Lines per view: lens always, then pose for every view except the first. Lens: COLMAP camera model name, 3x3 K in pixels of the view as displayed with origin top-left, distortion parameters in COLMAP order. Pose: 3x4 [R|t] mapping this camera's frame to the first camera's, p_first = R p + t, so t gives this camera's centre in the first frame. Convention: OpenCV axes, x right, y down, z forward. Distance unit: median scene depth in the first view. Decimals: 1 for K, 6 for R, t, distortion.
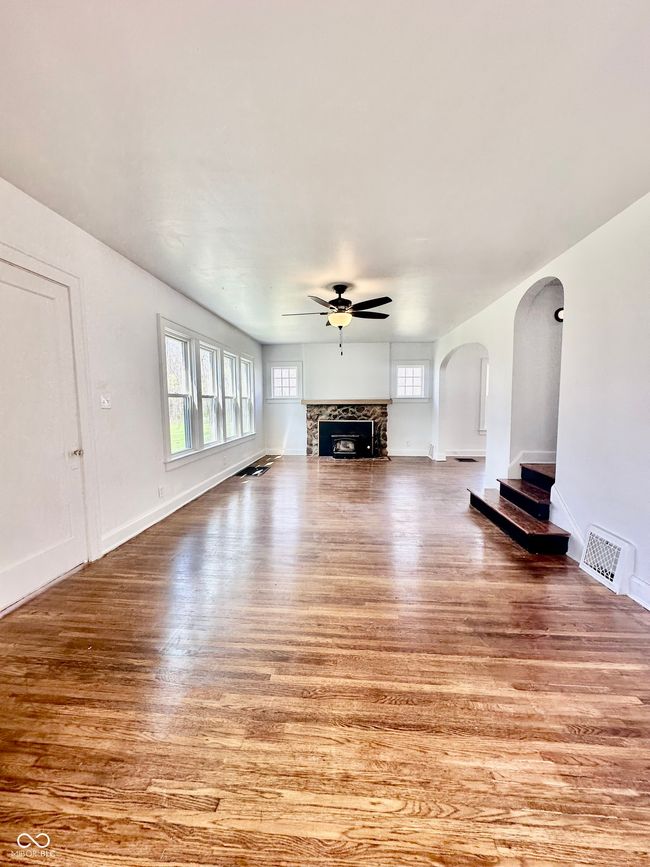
lens RADIAL K [[346.6, 0, 325.0], [0, 346.6, 433.5], [0, 0, 1]] dist [0.000166, 0.000047]
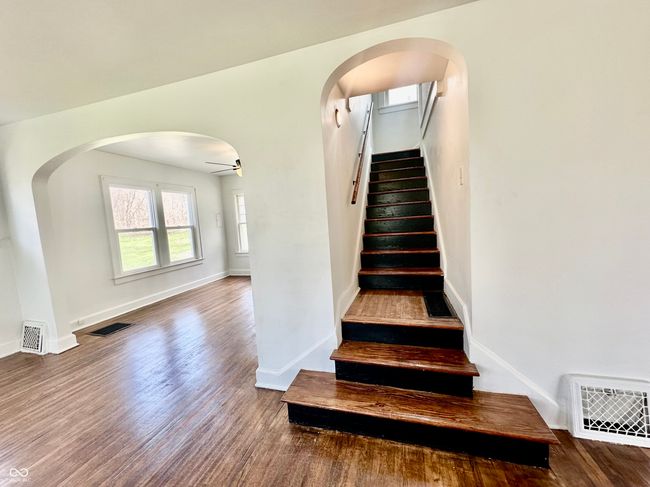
lens RADIAL K [[260.8, 0, 325.0], [0, 260.8, 243.5], [0, 0, 1]] dist [0.001529, 0.000201]
pose [[0.214449, -0.096913, 0.971915, 0.035282], [0.146085, 0.987055, 0.066190, -0.051583], [-0.965749, 0.127788, 0.225831, 0.460758]]
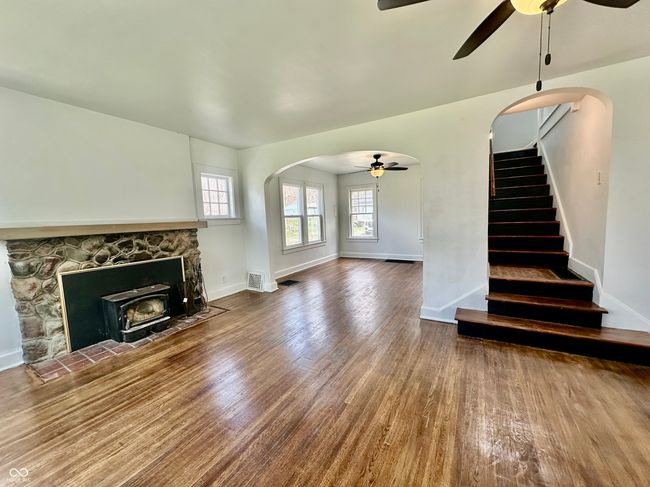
lens RADIAL K [[259.9, 0, 325.0], [0, 259.9, 243.5], [0, 0, 1]] dist [0.000166, 0.000047]
pose [[0.442404, -0.102182, 0.890975, -0.158434], [0.117459, 0.991532, 0.055391, -0.054279], [-0.889090, 0.080148, 0.450660, 0.553832]]
